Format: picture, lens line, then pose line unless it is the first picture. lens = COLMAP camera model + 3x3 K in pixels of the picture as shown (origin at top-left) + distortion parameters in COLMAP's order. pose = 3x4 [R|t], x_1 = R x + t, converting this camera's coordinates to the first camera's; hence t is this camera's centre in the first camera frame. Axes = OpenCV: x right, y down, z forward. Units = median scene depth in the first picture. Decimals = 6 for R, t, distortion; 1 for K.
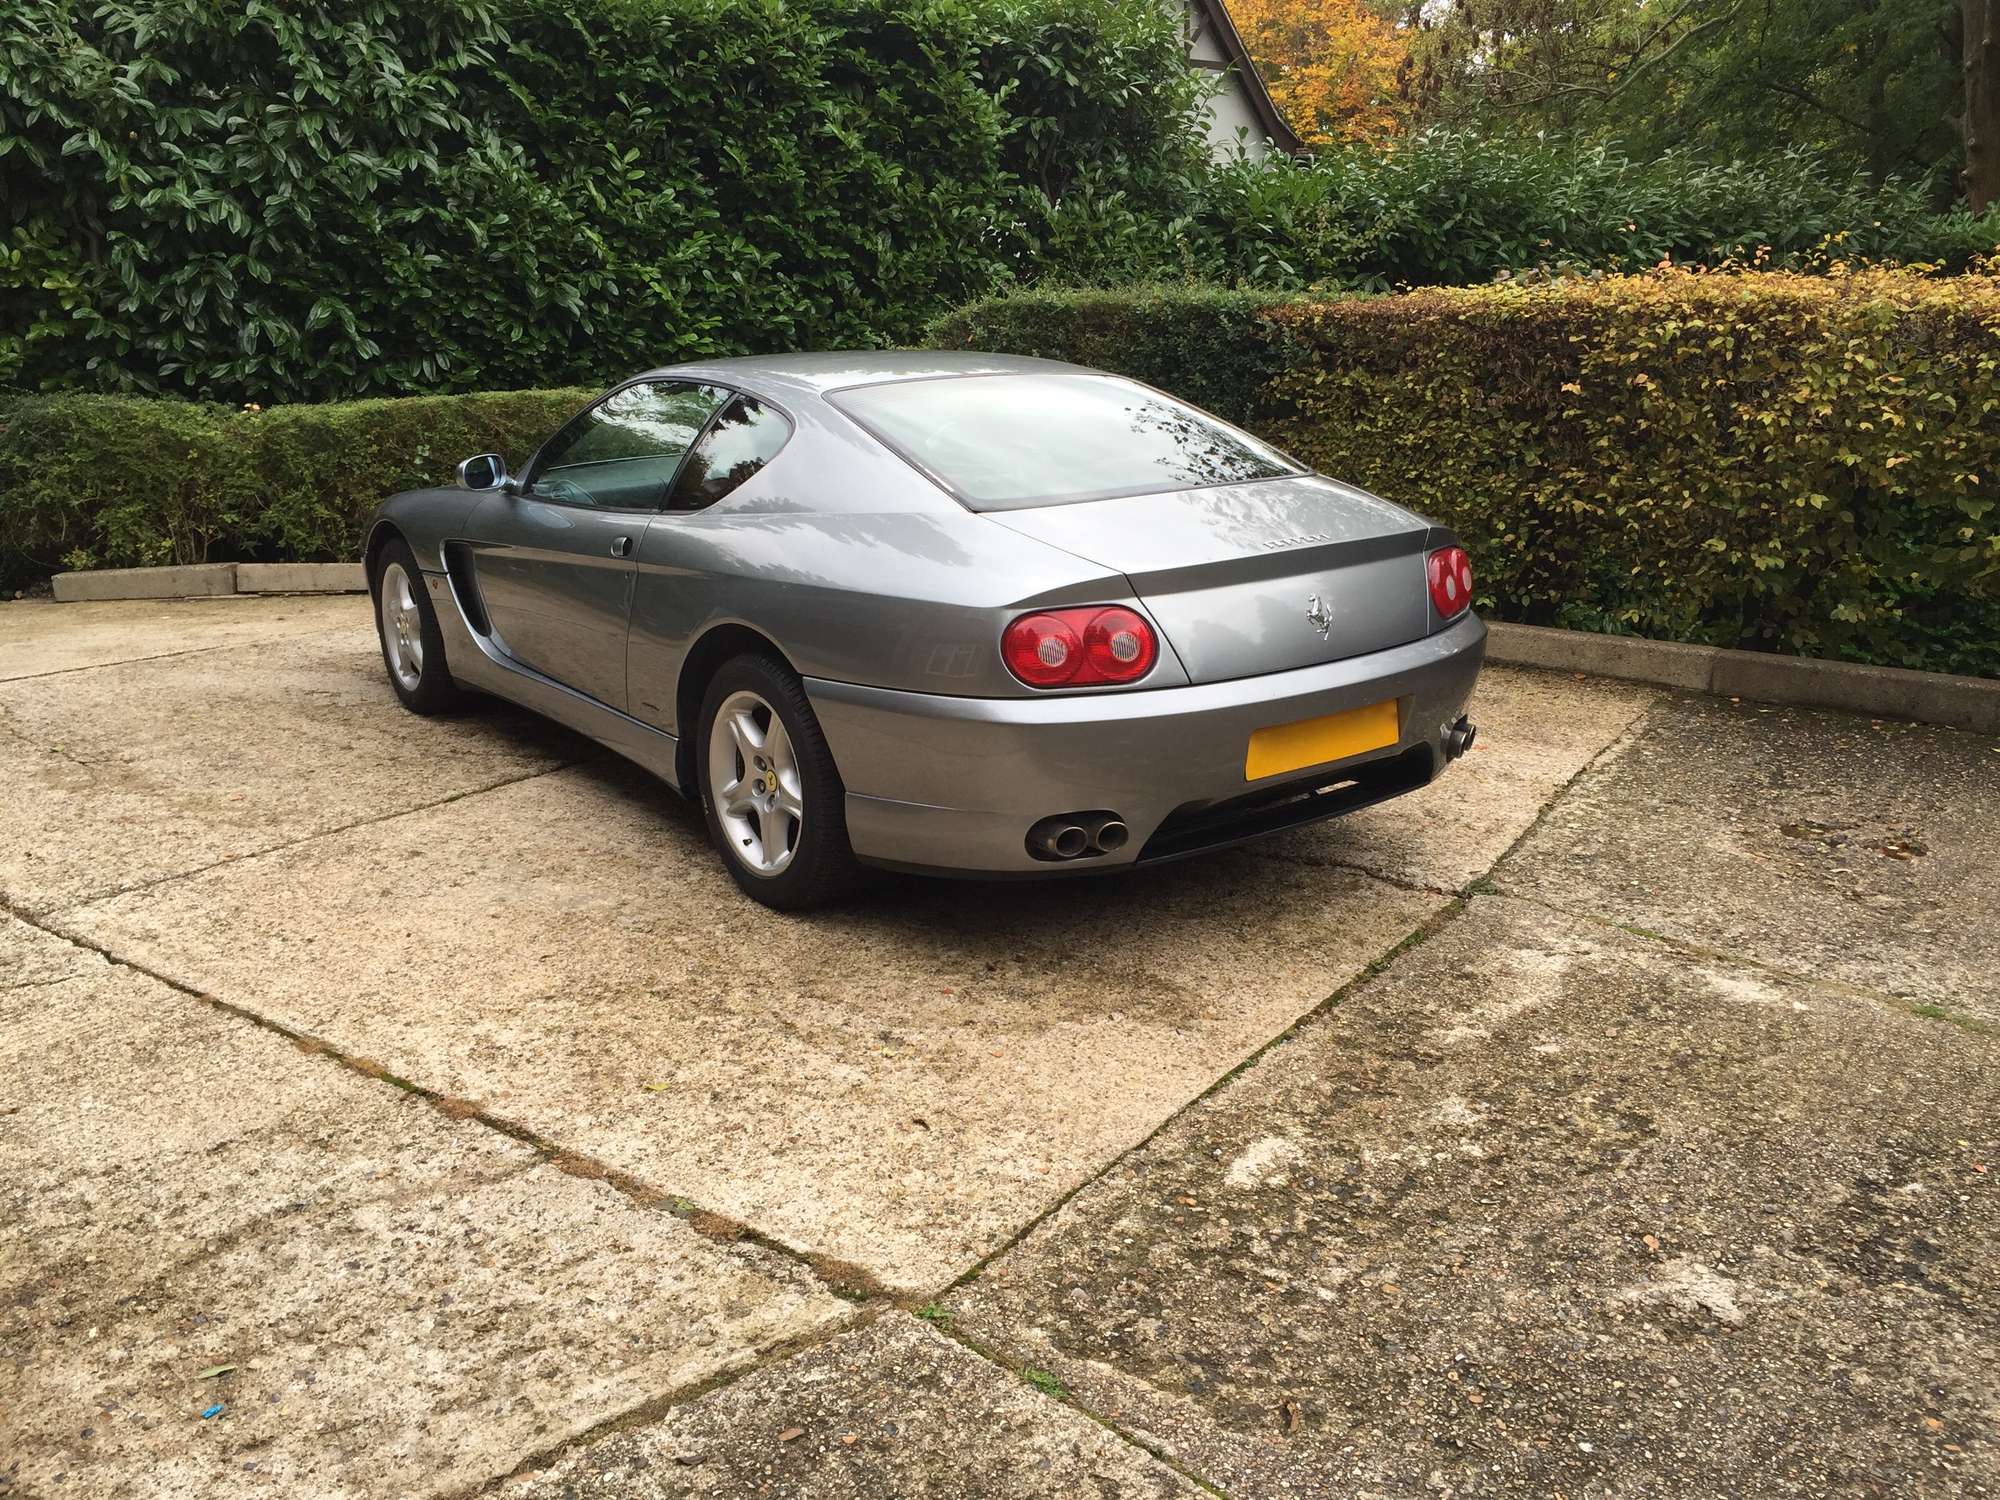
lens RADIAL K [[1687.7, 0, 1000.0], [0, 1687.7, 750.0], [0, 0, 1]] dist [0.089265, -0.124701]
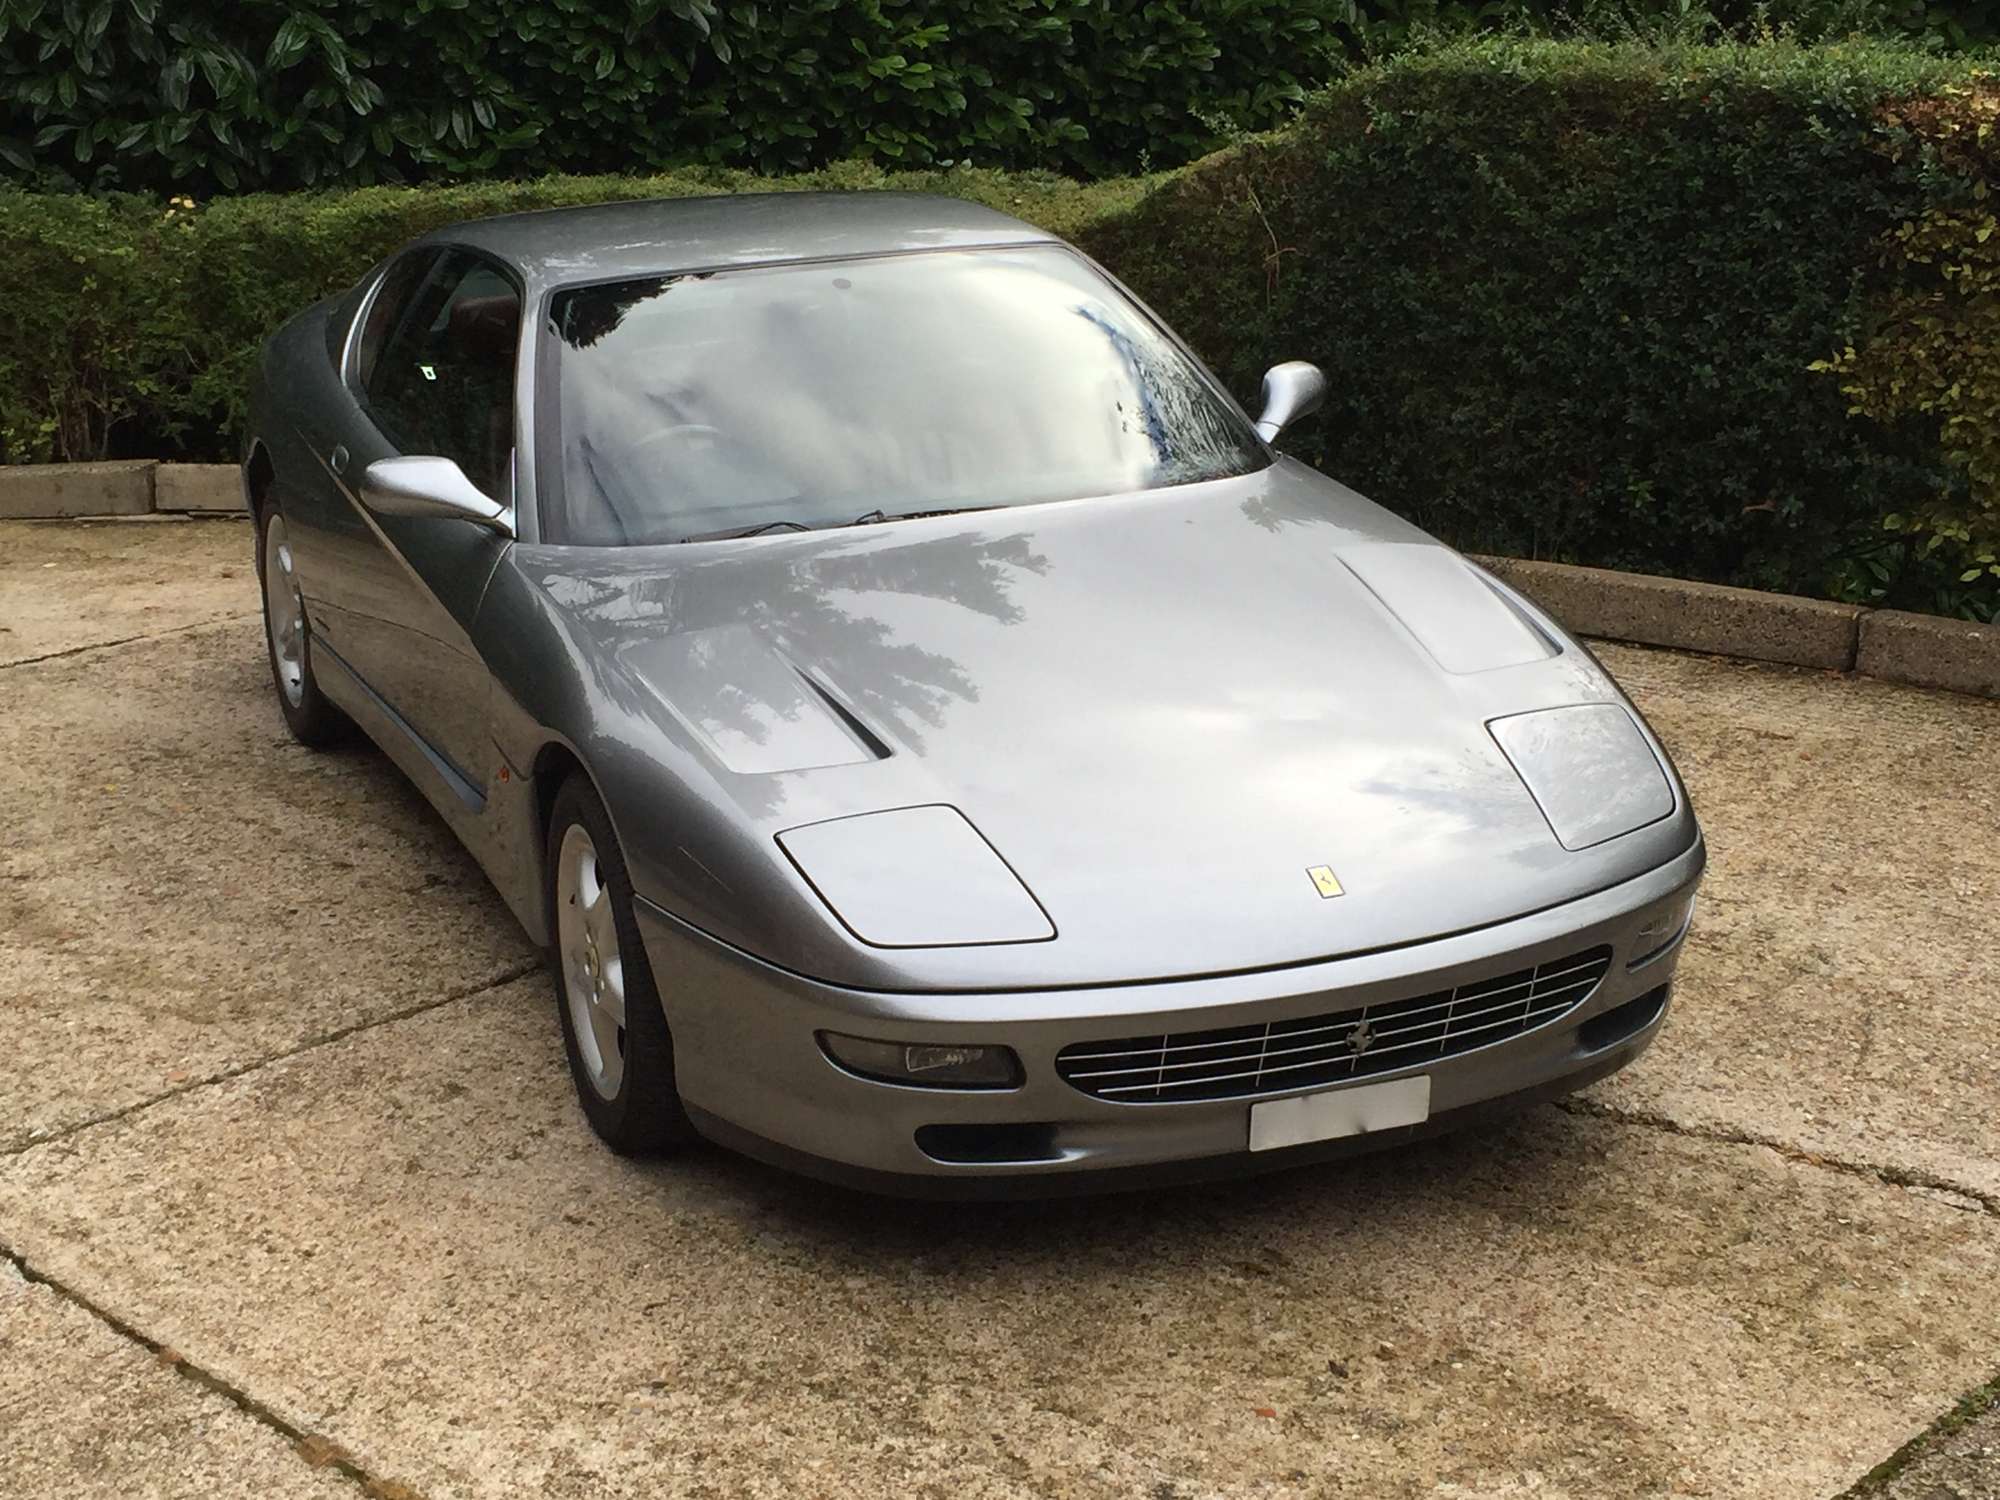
lens RADIAL K [[3123.5, 0, 1000.0], [0, 3123.5, 750.0], [0, 0, 1]] dist [0.022301, 0.165992]
pose [[0.989826, 0.030351, -0.139005, 0.020587], [-0.024739, 0.998814, 0.041925, -0.121775], [0.140113, -0.038059, 0.989404, -0.133607]]
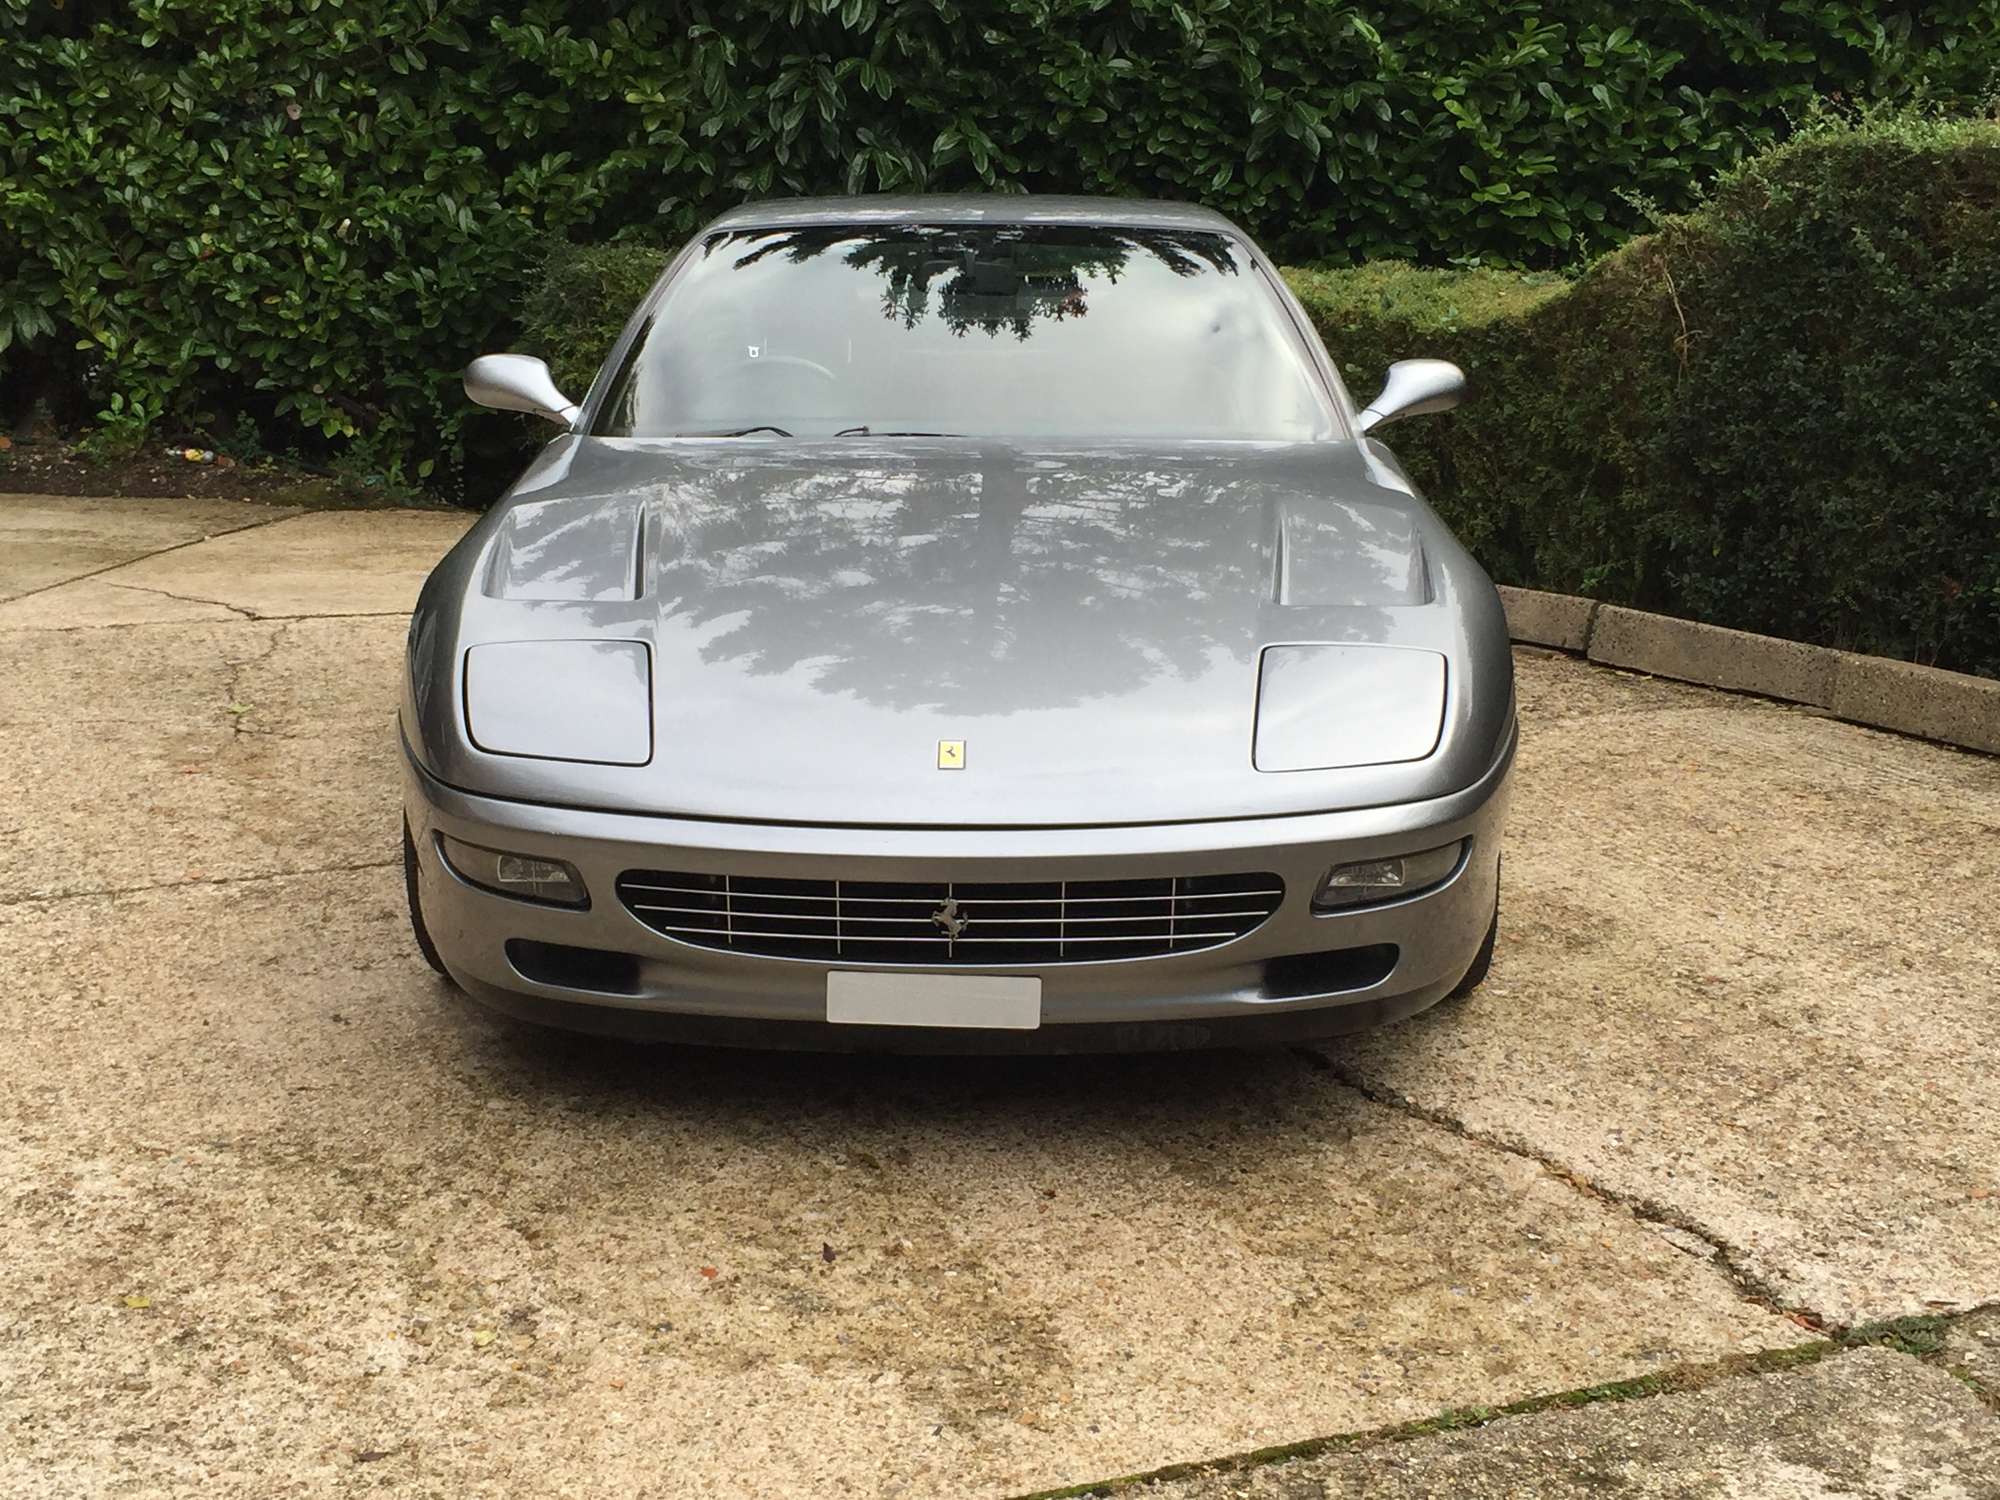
lens RADIAL K [[2739.9, 0, 1000.0], [0, 2739.9, 750.0], [0, 0, 1]] dist [0.053081, 0.010544]
pose [[0.857291, 0.131710, -0.497700, 0.410671], [-0.149884, 0.988697, 0.003471, -0.046774], [0.492532, 0.071622, 0.867342, 0.155568]]
